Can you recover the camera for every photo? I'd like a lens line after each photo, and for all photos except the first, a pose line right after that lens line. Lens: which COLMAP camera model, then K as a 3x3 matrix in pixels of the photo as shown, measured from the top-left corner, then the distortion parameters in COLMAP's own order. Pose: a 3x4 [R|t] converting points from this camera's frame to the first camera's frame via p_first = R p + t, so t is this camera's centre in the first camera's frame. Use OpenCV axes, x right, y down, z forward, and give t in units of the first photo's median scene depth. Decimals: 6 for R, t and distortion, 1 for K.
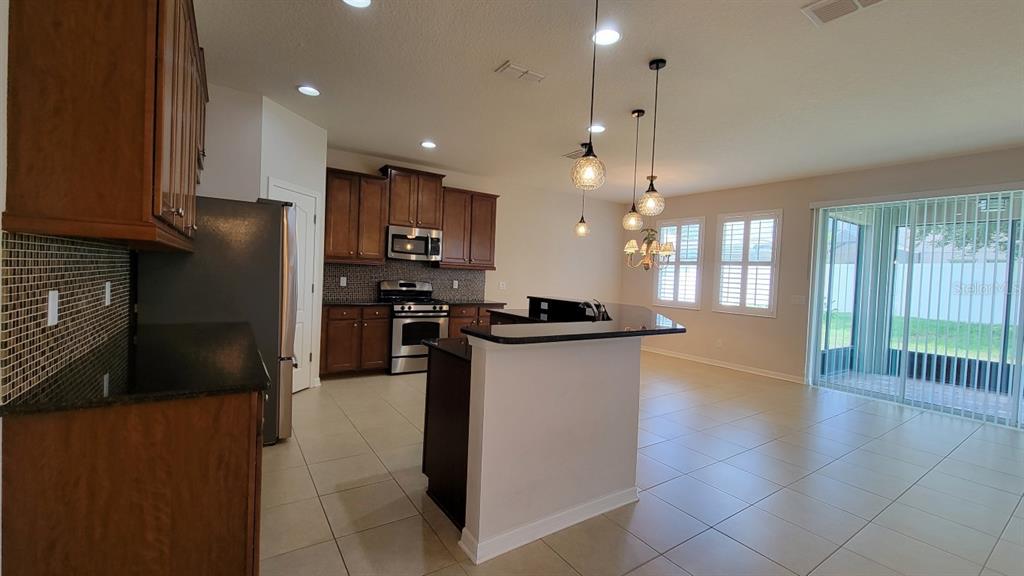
lens RADIAL K [[420.4, 0, 512.2], [0, 420.4, 284.7], [0, 0, 1]] dist [0.000164, -0.002246]
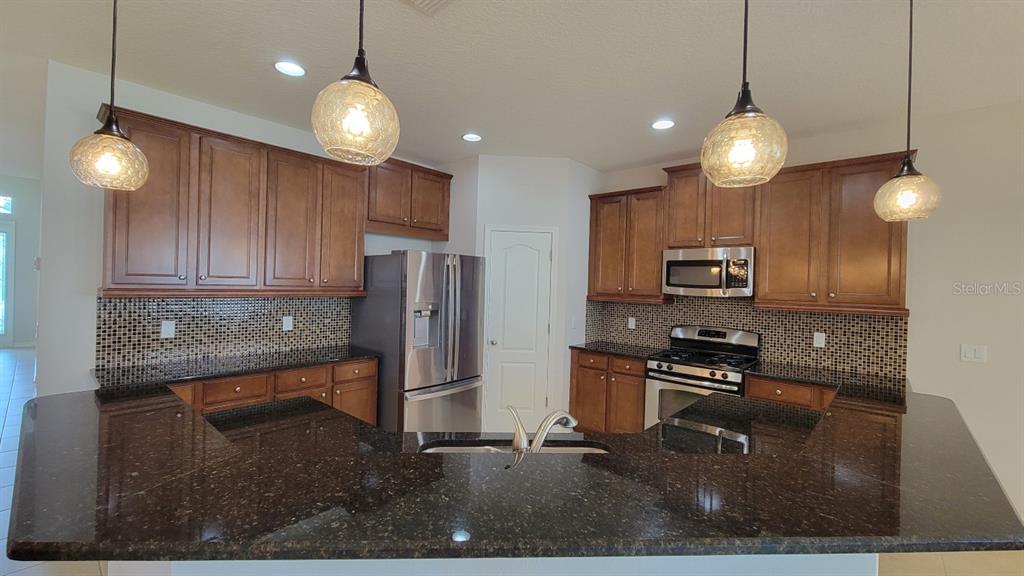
lens RADIAL K [[420.4, 0, 508.9], [0, 420.4, 285.1], [0, 0, 1]] dist [0.000164, -0.002246]
pose [[0.255510, -0.032198, -0.966270, 0.337866], [-0.040828, 0.998194, -0.044058, -0.035813], [0.965944, 0.050708, 0.253734, 0.552271]]
